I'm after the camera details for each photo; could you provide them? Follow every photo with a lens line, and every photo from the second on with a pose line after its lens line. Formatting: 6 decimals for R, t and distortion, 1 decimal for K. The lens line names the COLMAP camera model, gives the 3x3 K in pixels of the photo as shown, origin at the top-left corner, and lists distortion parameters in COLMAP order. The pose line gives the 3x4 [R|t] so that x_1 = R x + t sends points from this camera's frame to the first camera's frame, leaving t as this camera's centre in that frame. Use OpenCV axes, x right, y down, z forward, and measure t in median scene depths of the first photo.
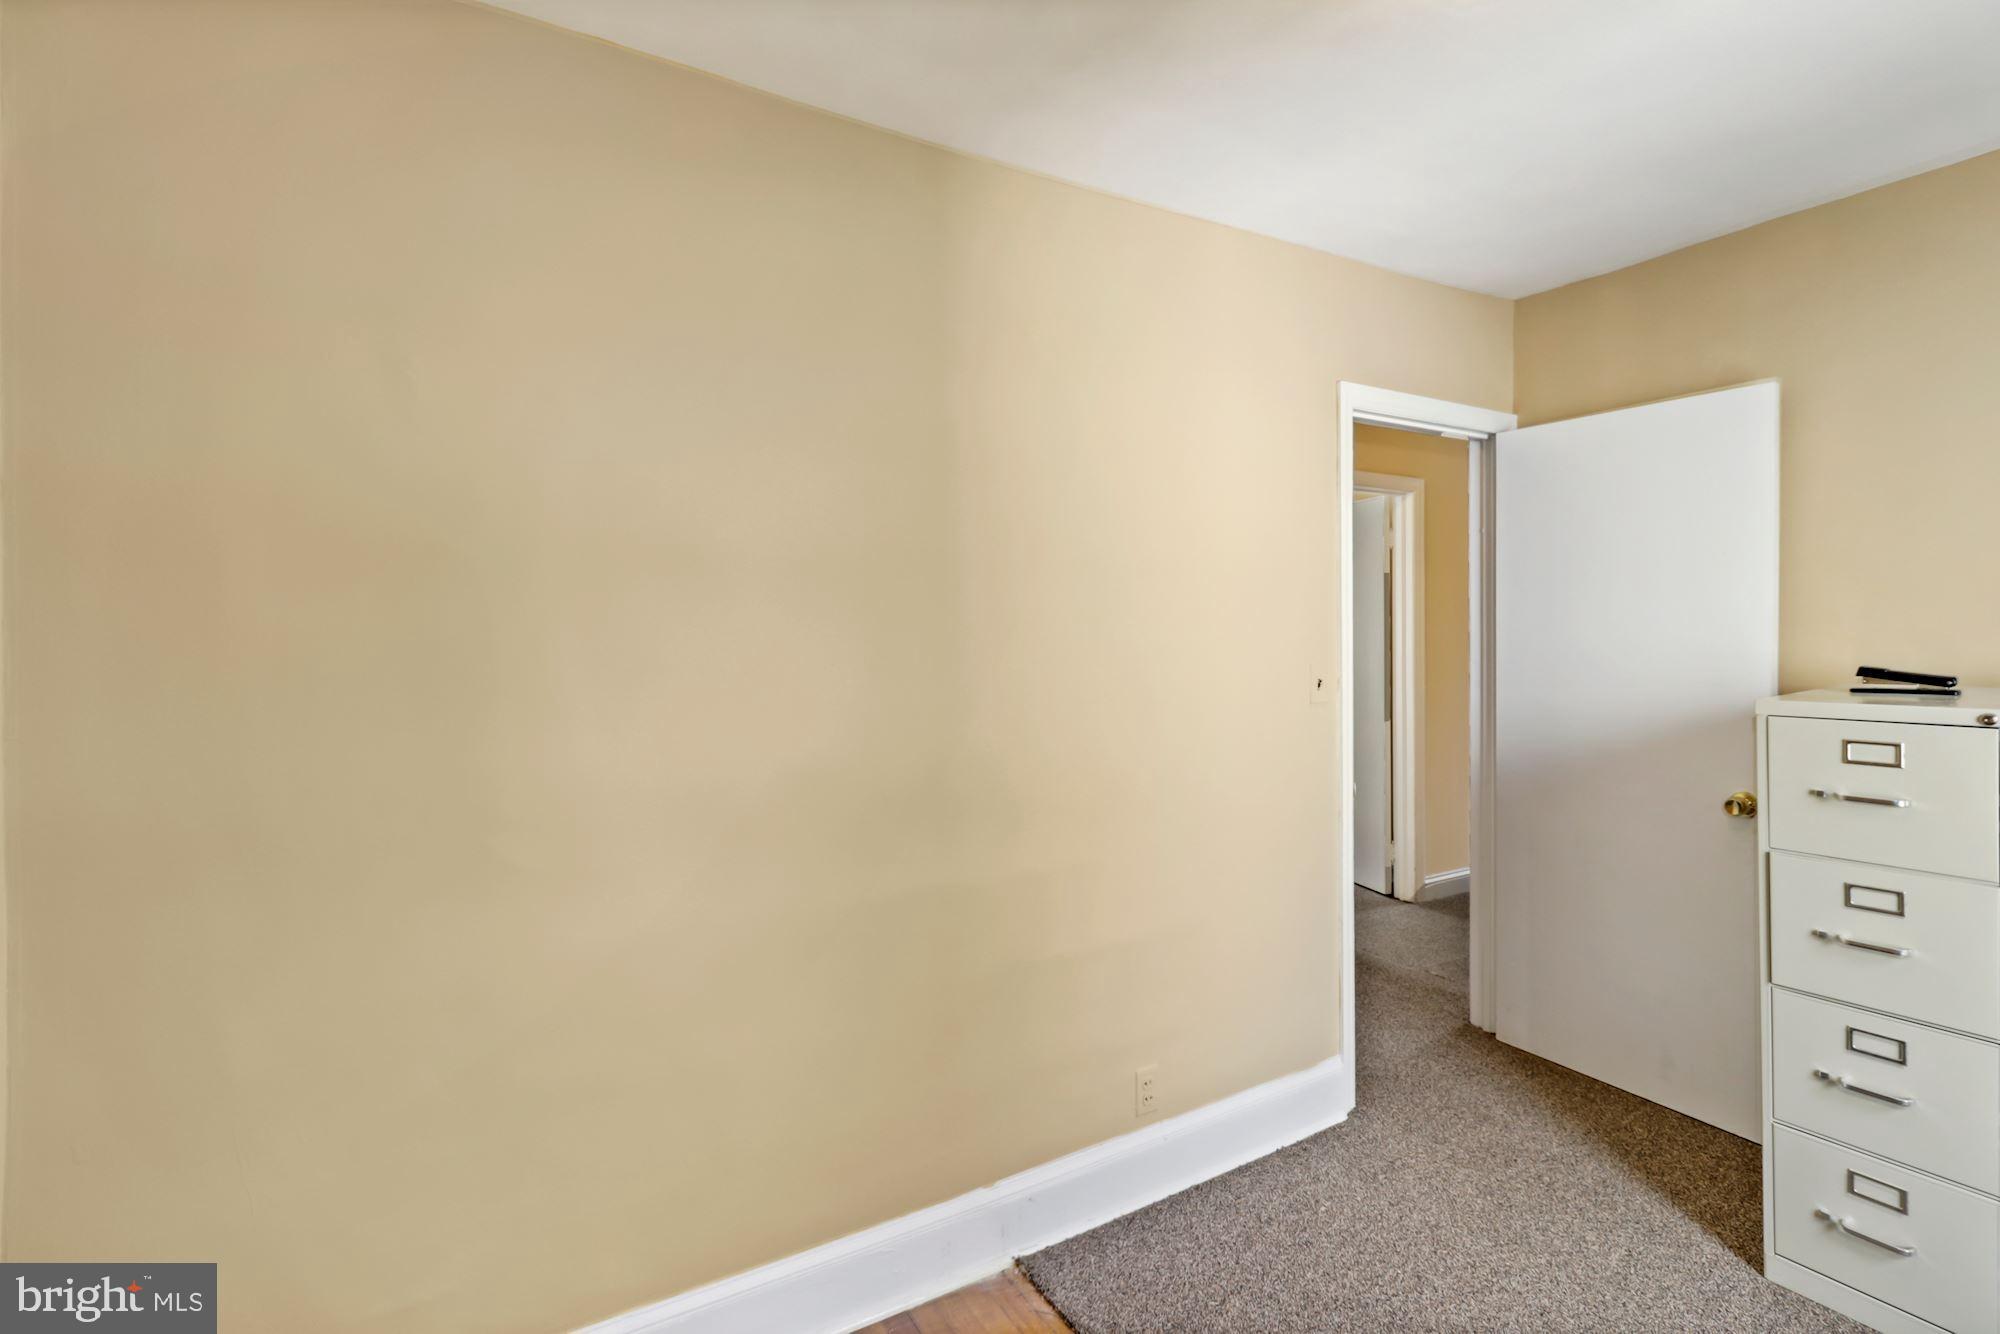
lens RADIAL K [[923.7, 0, 1004.9], [0, 923.7, 645.4], [0, 0, 1]] dist [0.000988, 0.000374]
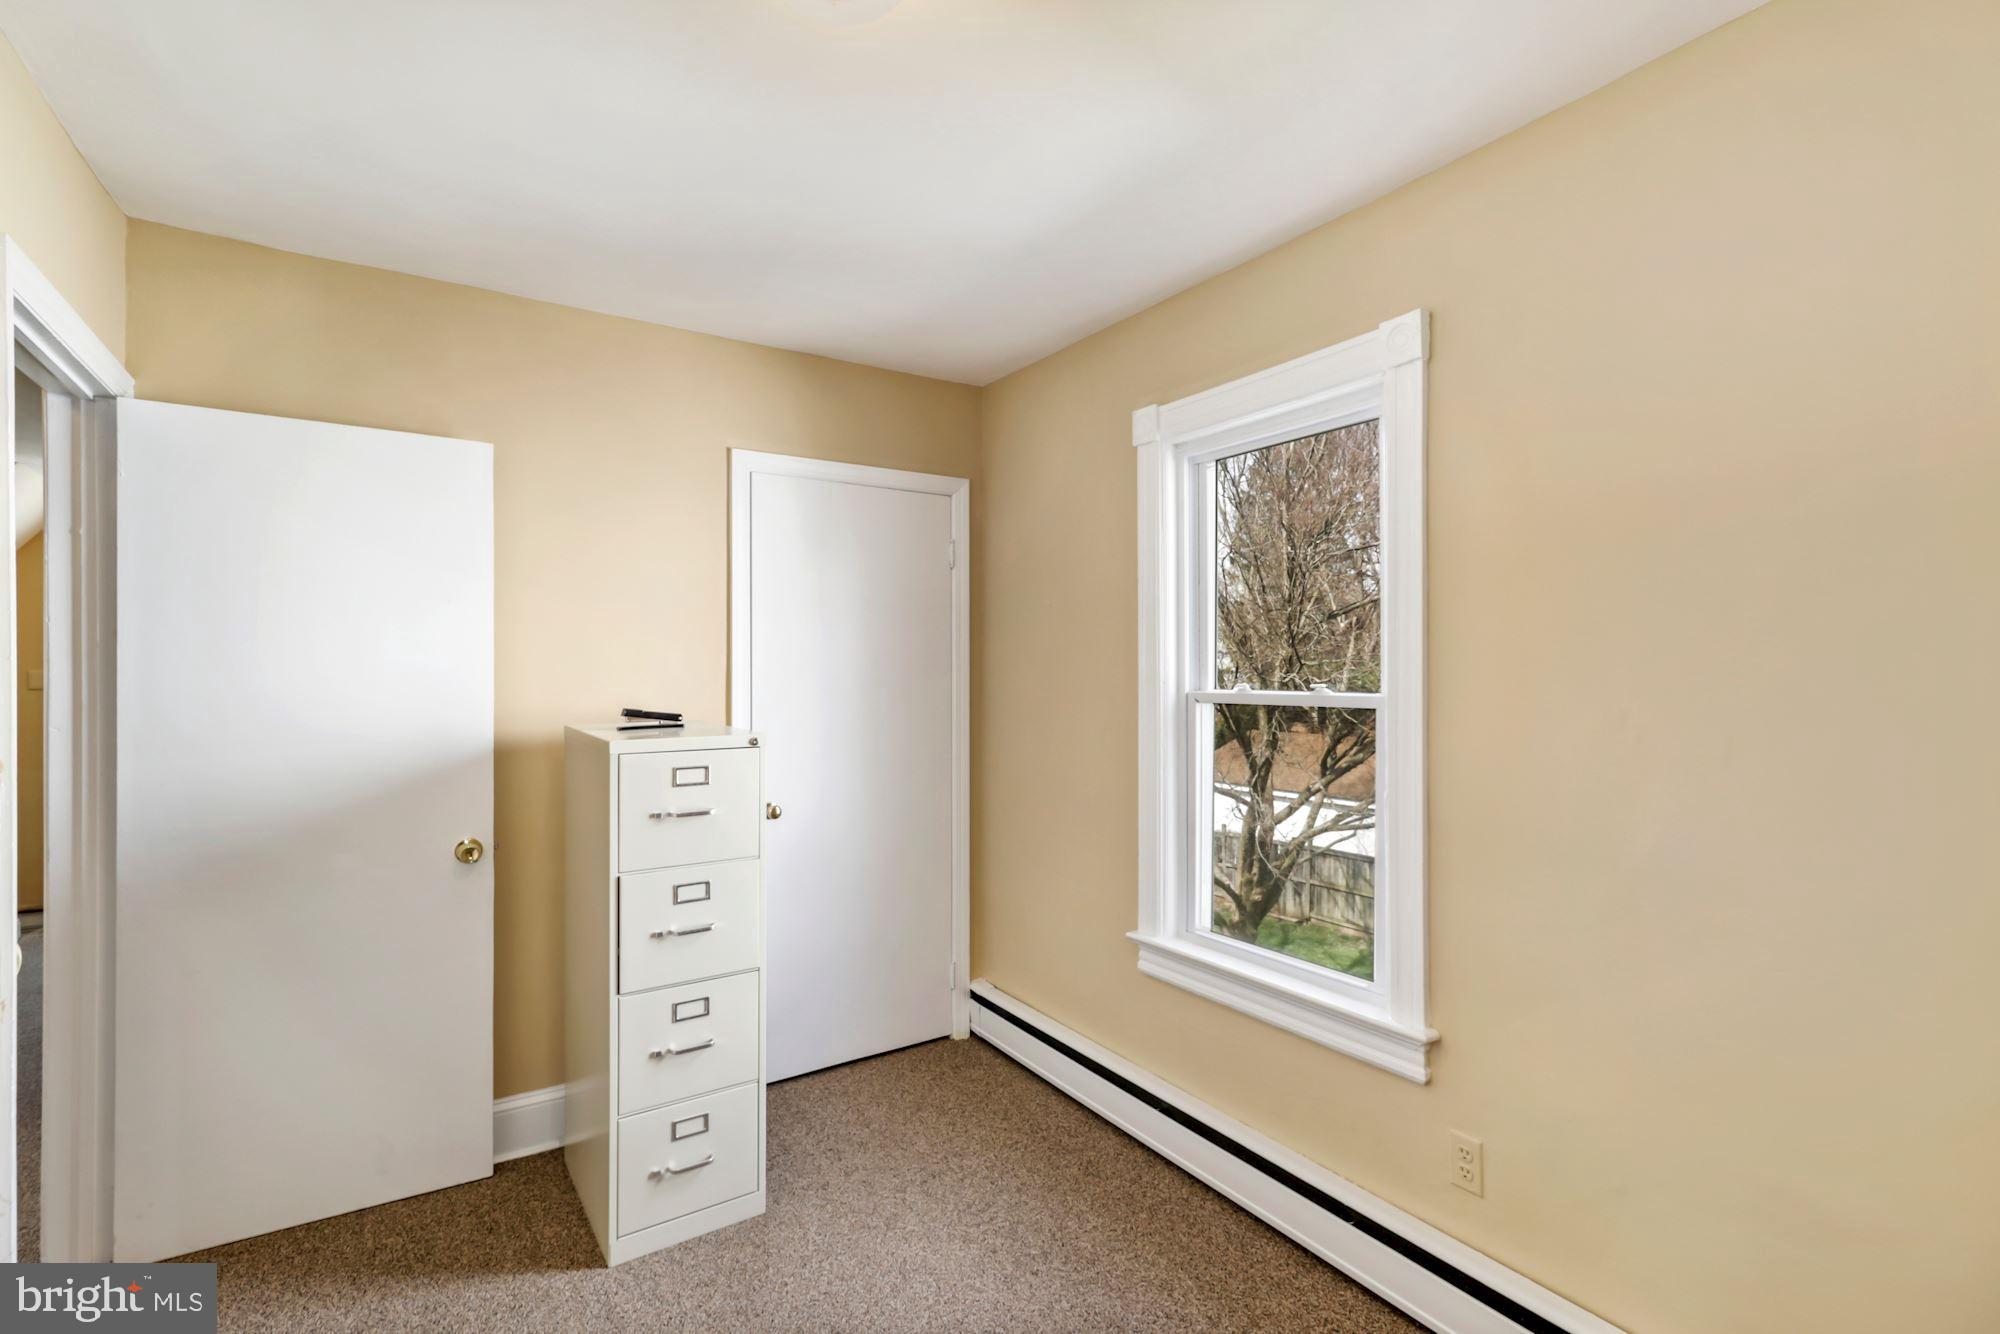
lens RADIAL K [[934.7, 0, 1000.0], [0, 934.7, 667.0], [0, 0, 1]] dist [0.010438, -0.000024]
pose [[-0.040408, 0.016266, 0.999051, -0.327868], [0.014487, 0.999772, -0.015692, -0.005345], [-0.999078, 0.013840, -0.040635, 0.578497]]
